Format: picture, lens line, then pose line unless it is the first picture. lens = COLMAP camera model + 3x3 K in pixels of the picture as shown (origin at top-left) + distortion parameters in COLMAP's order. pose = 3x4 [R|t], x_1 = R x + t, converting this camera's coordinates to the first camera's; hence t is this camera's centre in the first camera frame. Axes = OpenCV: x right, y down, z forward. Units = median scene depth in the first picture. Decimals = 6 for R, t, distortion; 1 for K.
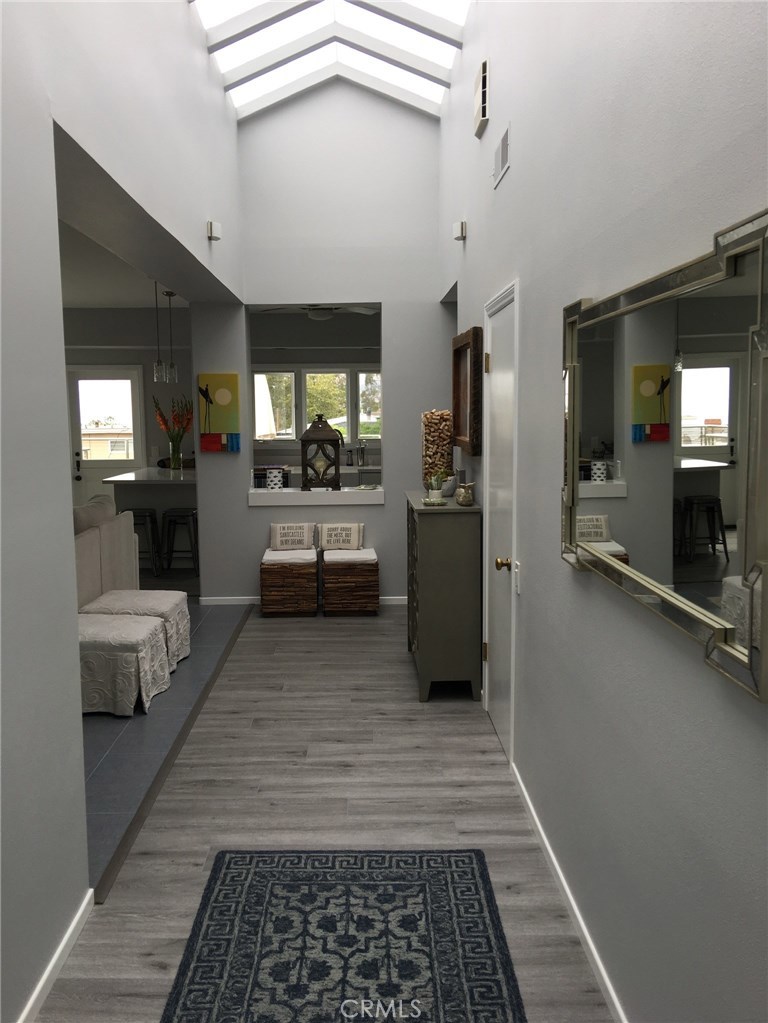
lens RADIAL K [[861.4, 0, 378.0], [0, 861.4, 514.0], [0, 0, 1]] dist [0.056301, -0.108771]
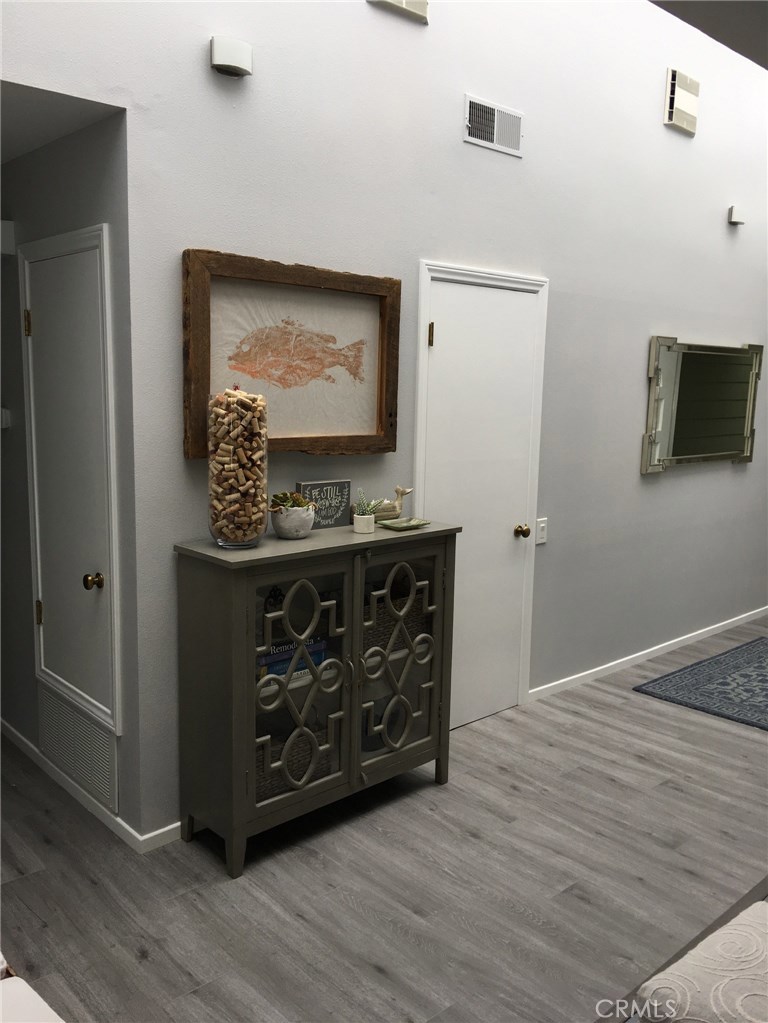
lens RADIAL K [[861.4, 0, 379.1], [0, 861.4, 507.9], [0, 0, 1]] dist [0.056301, -0.108771]
pose [[-0.656948, -0.116452, 0.744888, -0.524520], [0.080322, 0.971566, 0.222728, -0.219685], [-0.749645, 0.206151, -0.628914, 1.731826]]
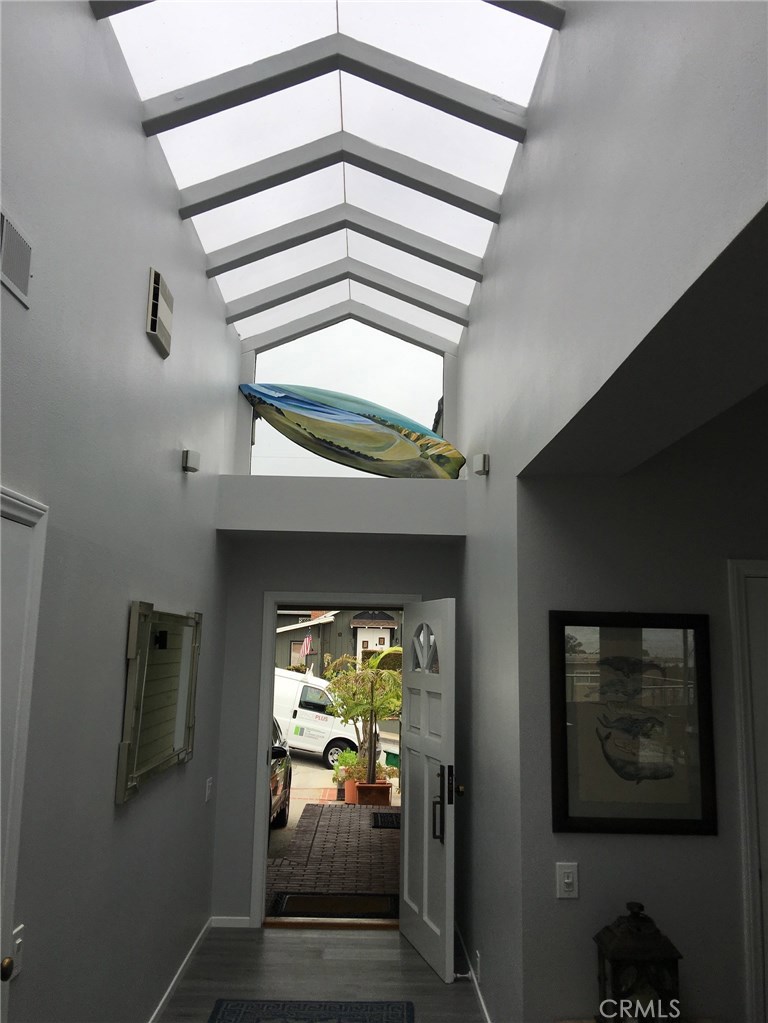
lens RADIAL K [[861.4, 0, 385.2], [0, 861.4, 509.7], [0, 0, 1]] dist [0.056301, -0.108771]
pose [[-0.999801, -0.018922, -0.006317, -0.098236], [-0.018715, 0.999335, -0.031282, -0.221175], [0.006905, -0.031157, -0.999491, 1.508031]]
